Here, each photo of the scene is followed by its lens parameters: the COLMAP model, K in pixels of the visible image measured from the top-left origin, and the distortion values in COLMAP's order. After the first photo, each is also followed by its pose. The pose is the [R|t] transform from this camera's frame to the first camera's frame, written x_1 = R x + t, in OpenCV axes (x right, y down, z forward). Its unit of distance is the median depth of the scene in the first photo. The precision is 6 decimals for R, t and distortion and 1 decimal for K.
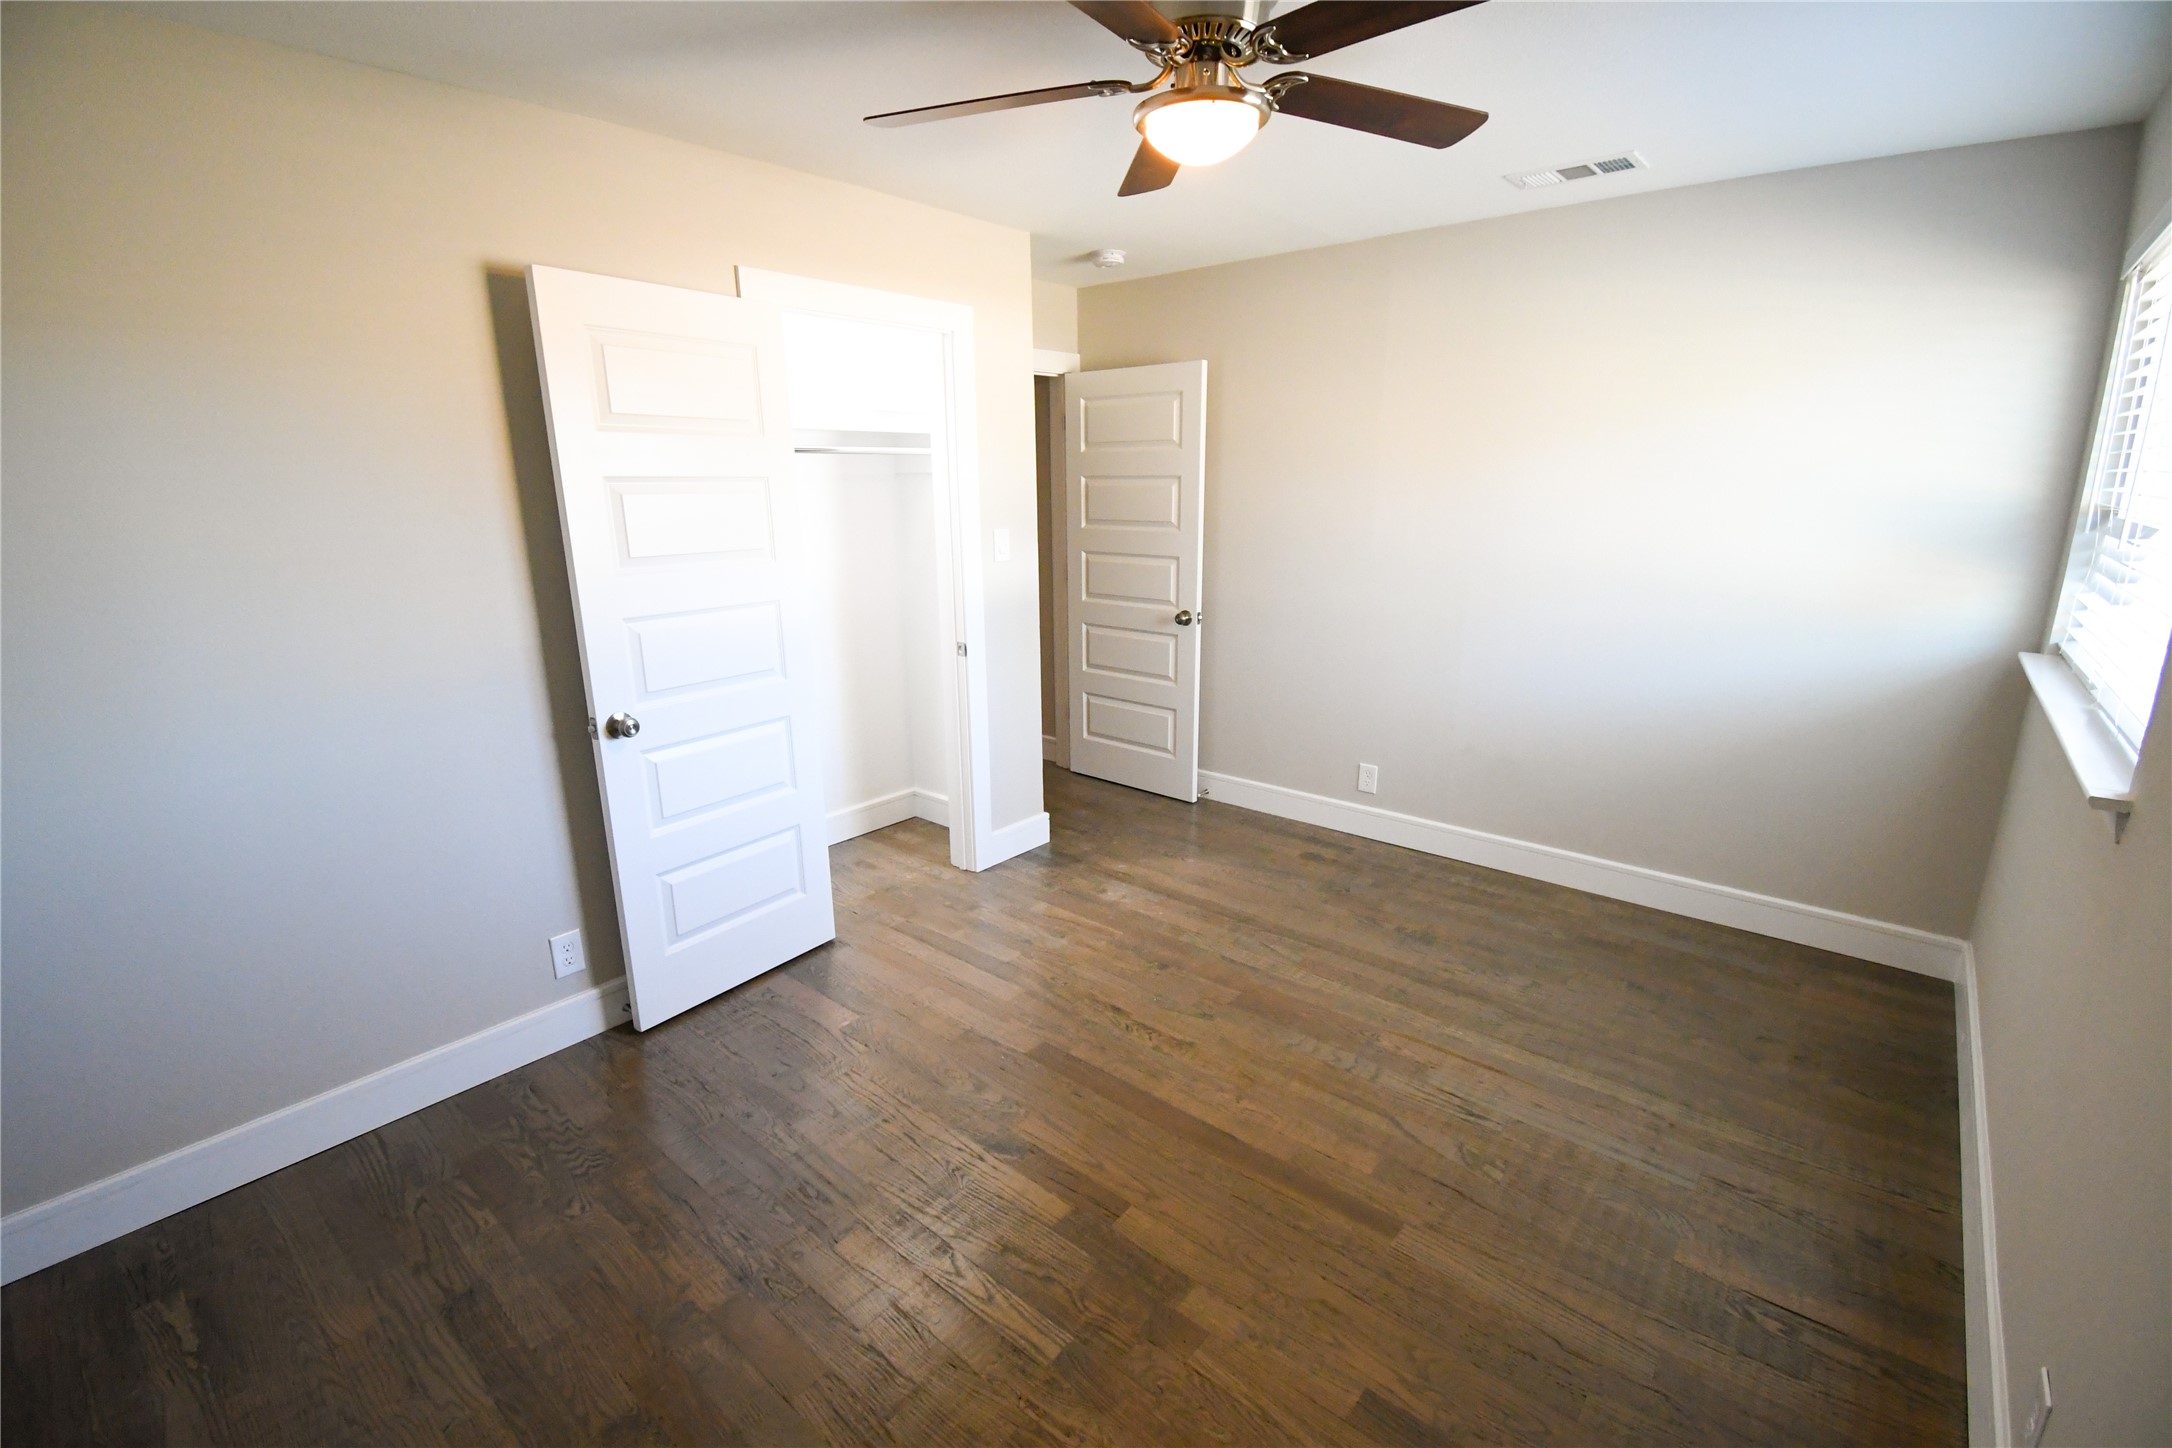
lens RADIAL K [[954.6, 0, 1088.7], [0, 954.6, 722.9], [0, 0, 1]] dist [0.015521, -0.022602]
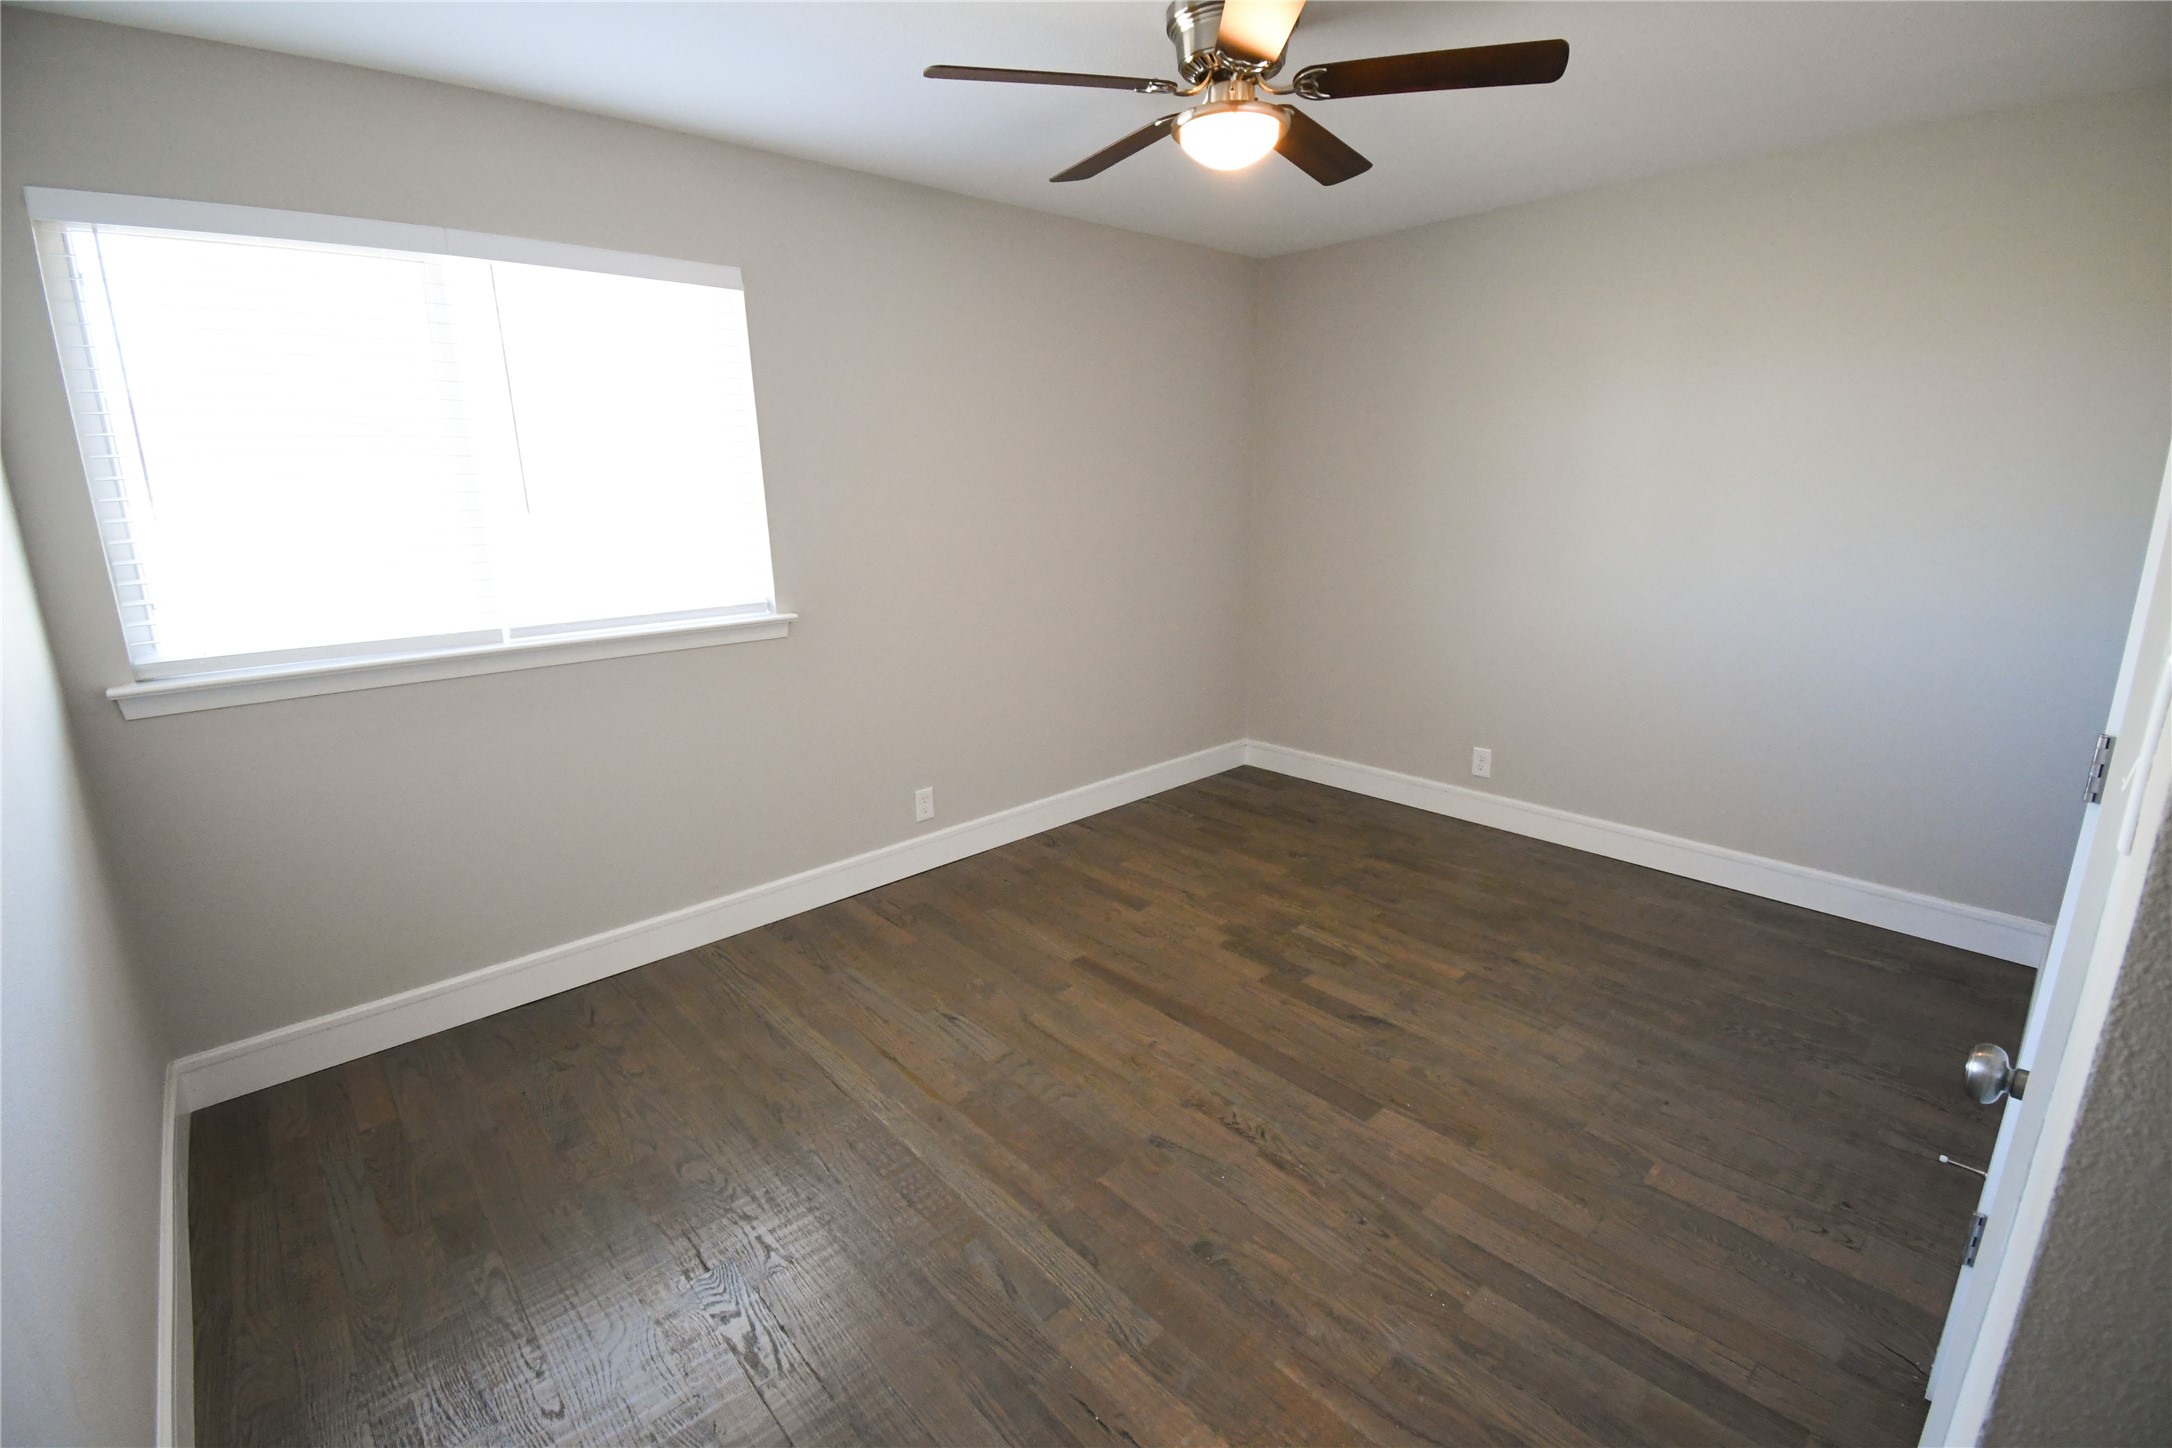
lens RADIAL K [[954.6, 0, 1088.7], [0, 954.6, 722.9], [0, 0, 1]] dist [0.015521, -0.022602]
pose [[-0.991449, -0.006036, 0.130352, 0.089798], [0.056761, 0.879527, 0.472452, -0.396564], [-0.117500, 0.475811, -0.871664, 1.695423]]
